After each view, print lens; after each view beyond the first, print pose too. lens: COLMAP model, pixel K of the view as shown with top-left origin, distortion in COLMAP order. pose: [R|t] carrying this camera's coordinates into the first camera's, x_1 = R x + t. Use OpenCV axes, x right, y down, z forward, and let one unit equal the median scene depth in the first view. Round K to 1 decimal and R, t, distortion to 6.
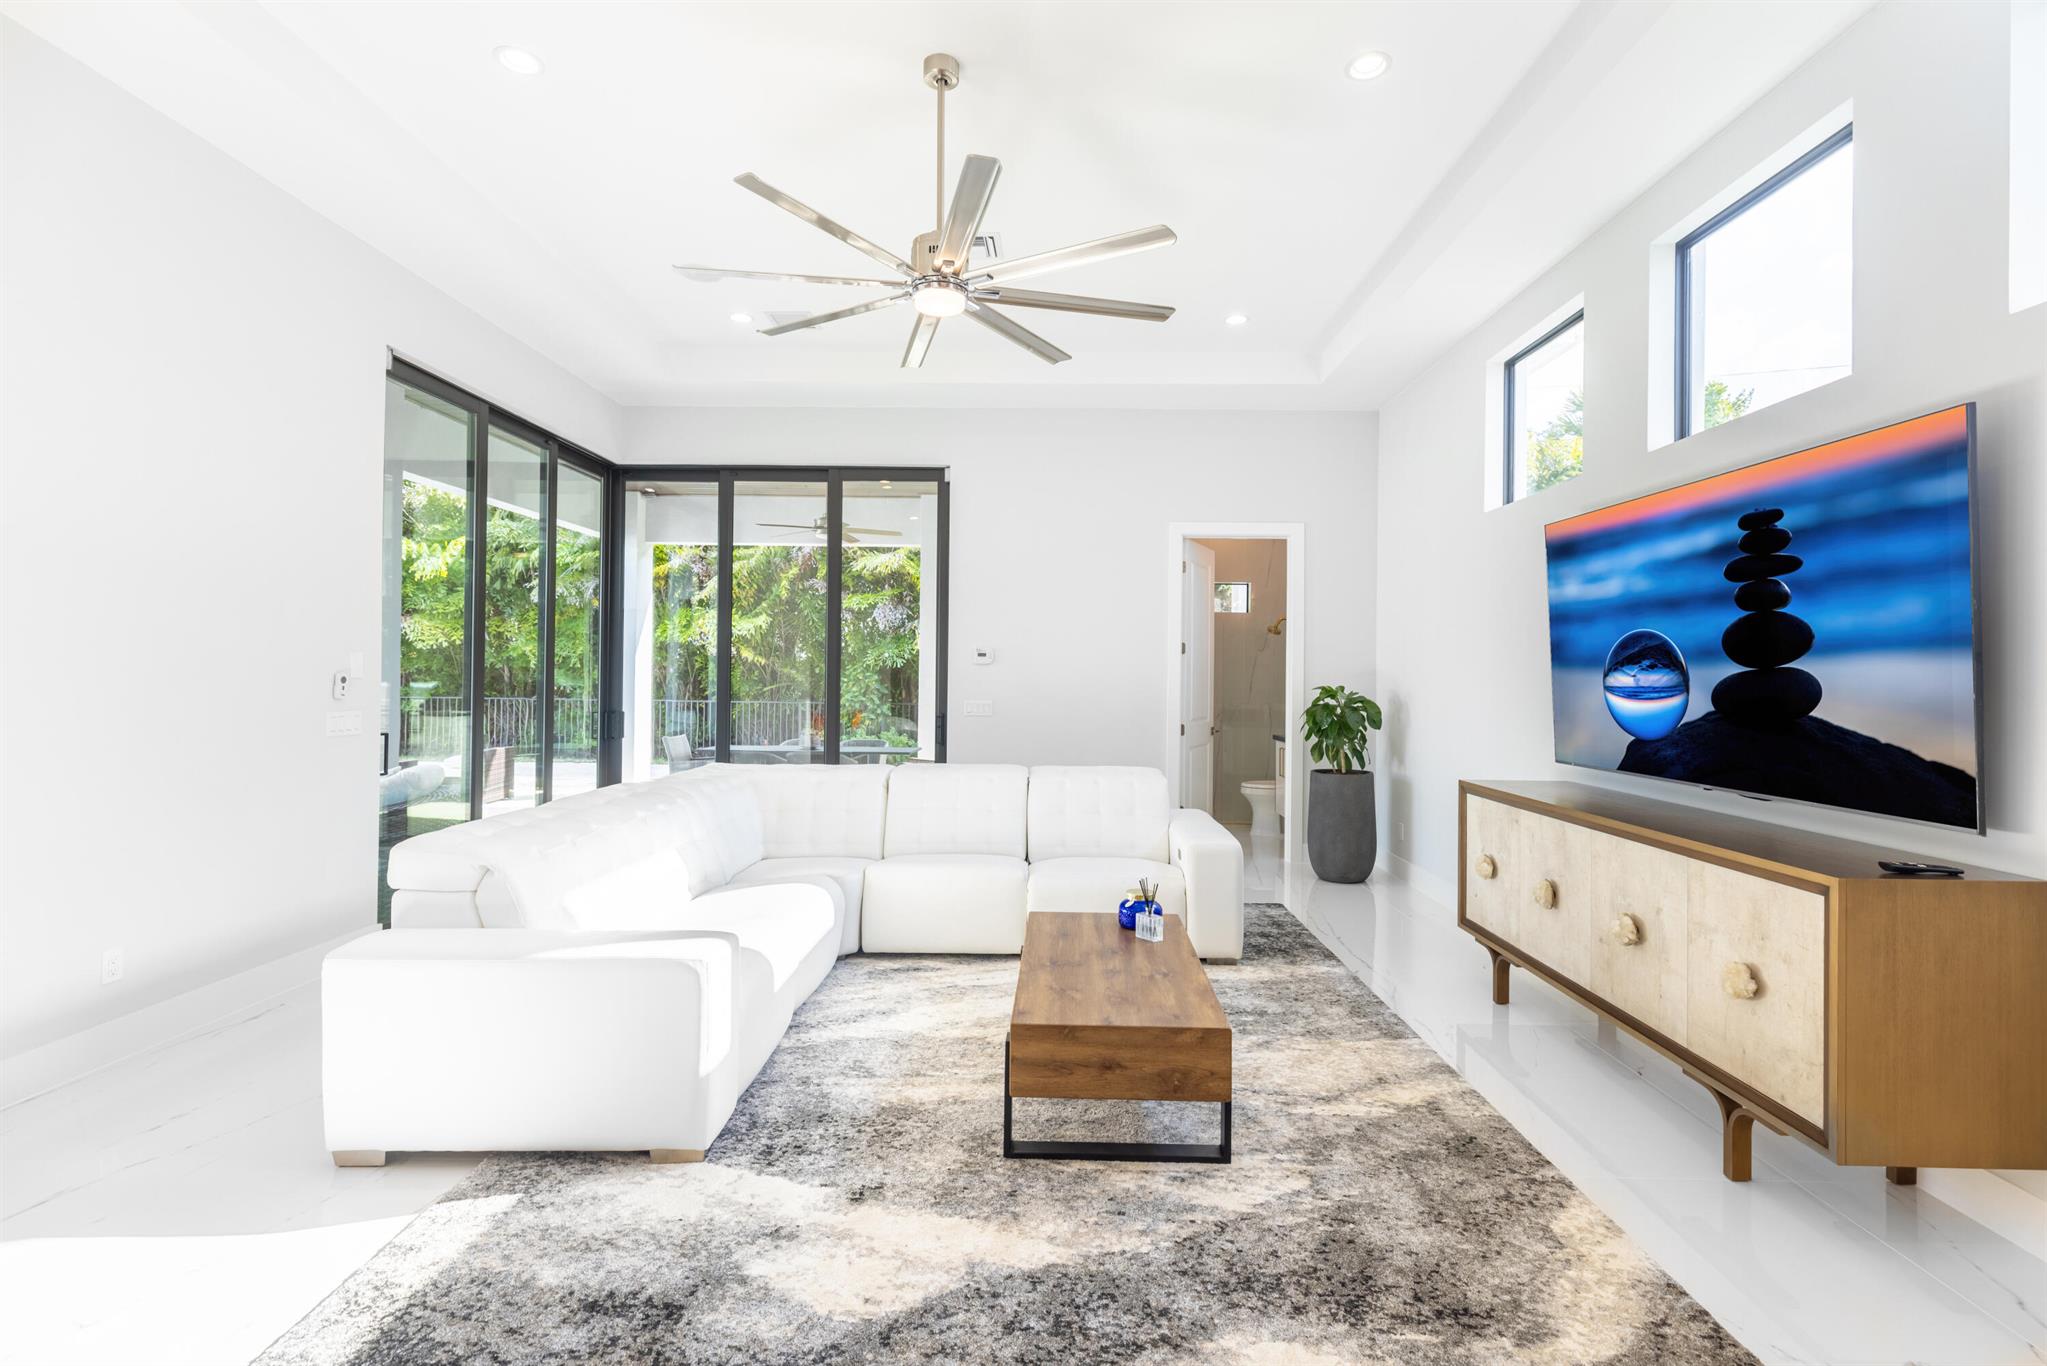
lens RADIAL K [[928.1, 0, 1009.3], [0, 928.1, 666.8], [0, 0, 1]] dist [-0.000322, -0.000062]
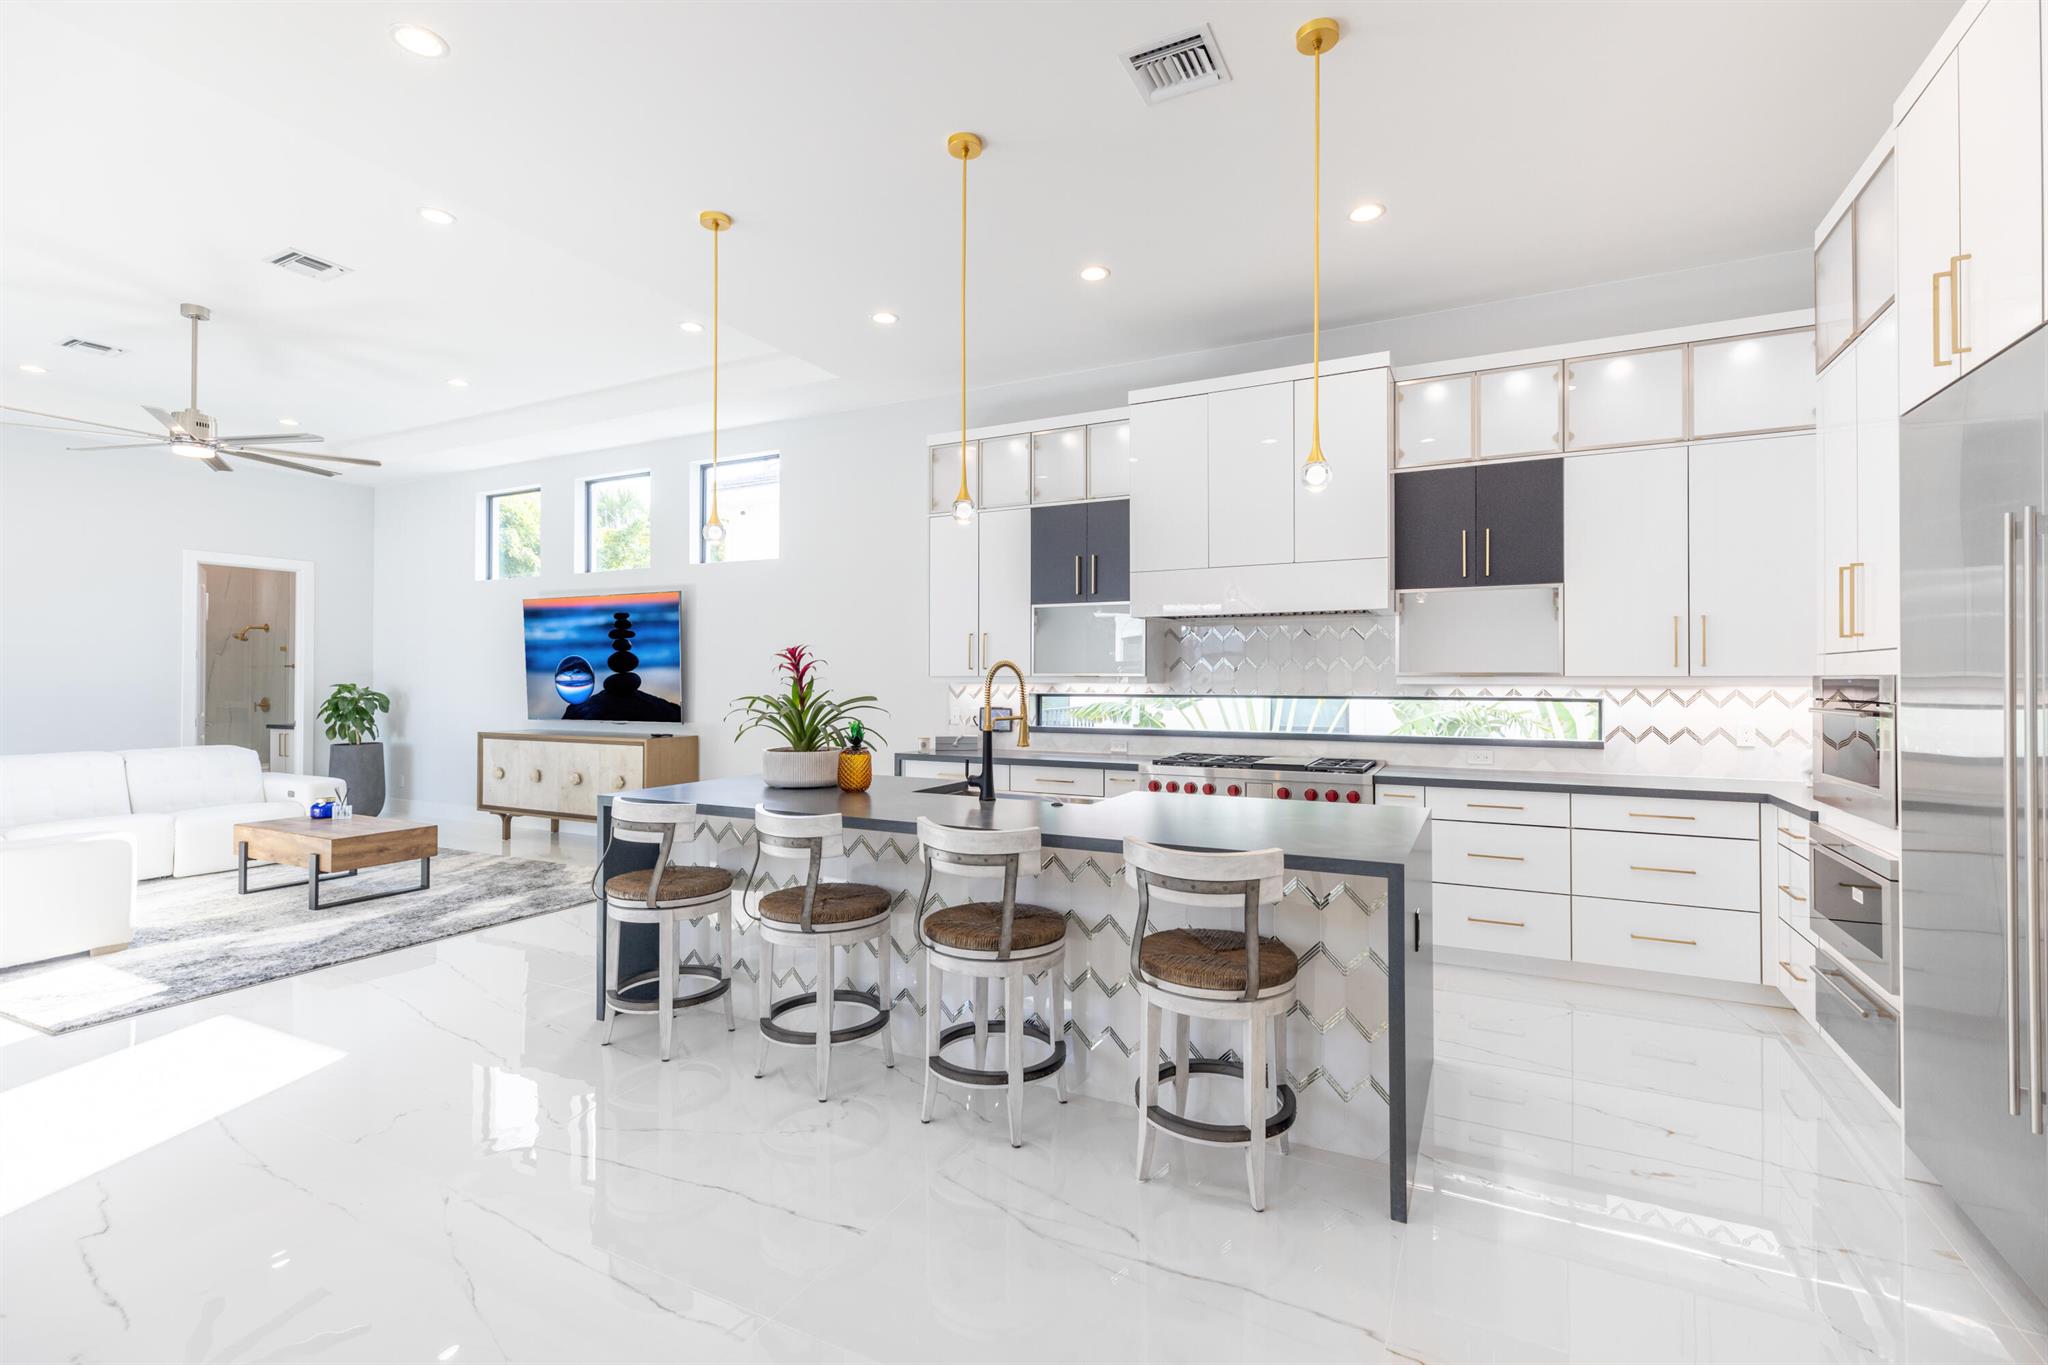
lens RADIAL K [[918.3, 0, 1038.8], [0, 918.3, 676.2], [0, 0, 1]] dist [0.000870, -0.000107]
pose [[0.411235, 0.003098, 0.911524, -0.989512], [-0.008455, 0.999964, 0.000416, -0.000204], [-0.911490, -0.007878, 0.411247, -1.055024]]
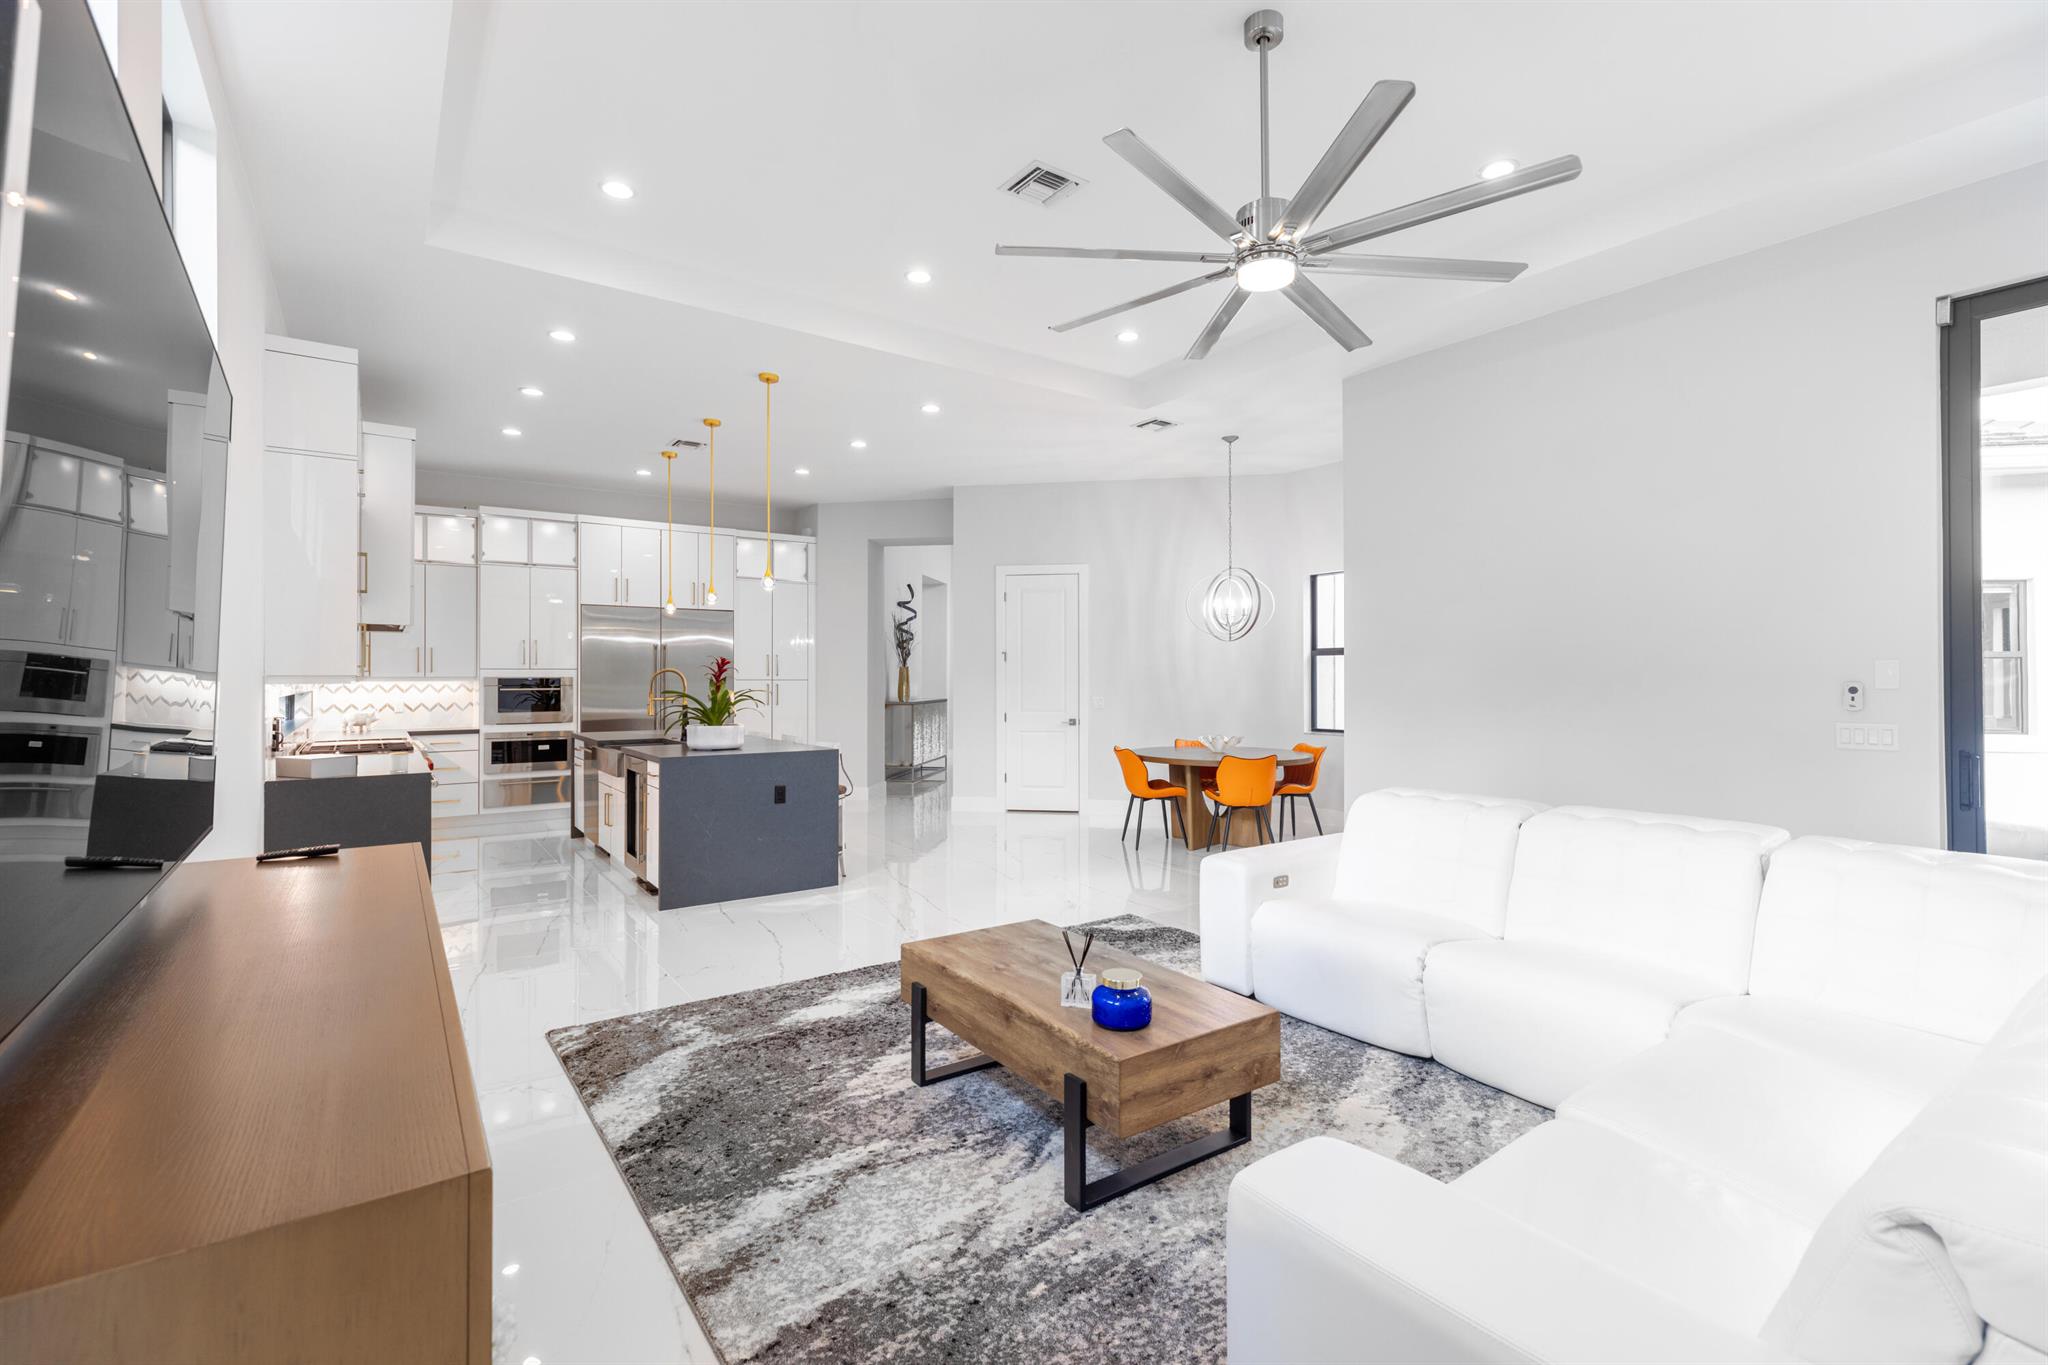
lens RADIAL K [[908.9, 0, 1028.3], [0, 908.9, 671.8], [0, 0, 1]] dist [0.002449, 0.000017]
pose [[-0.786966, -0.003522, -0.616986, 0.696132], [0.006709, 0.999876, -0.014265, 0.024703], [0.616959, -0.015365, -0.786845, 1.668130]]
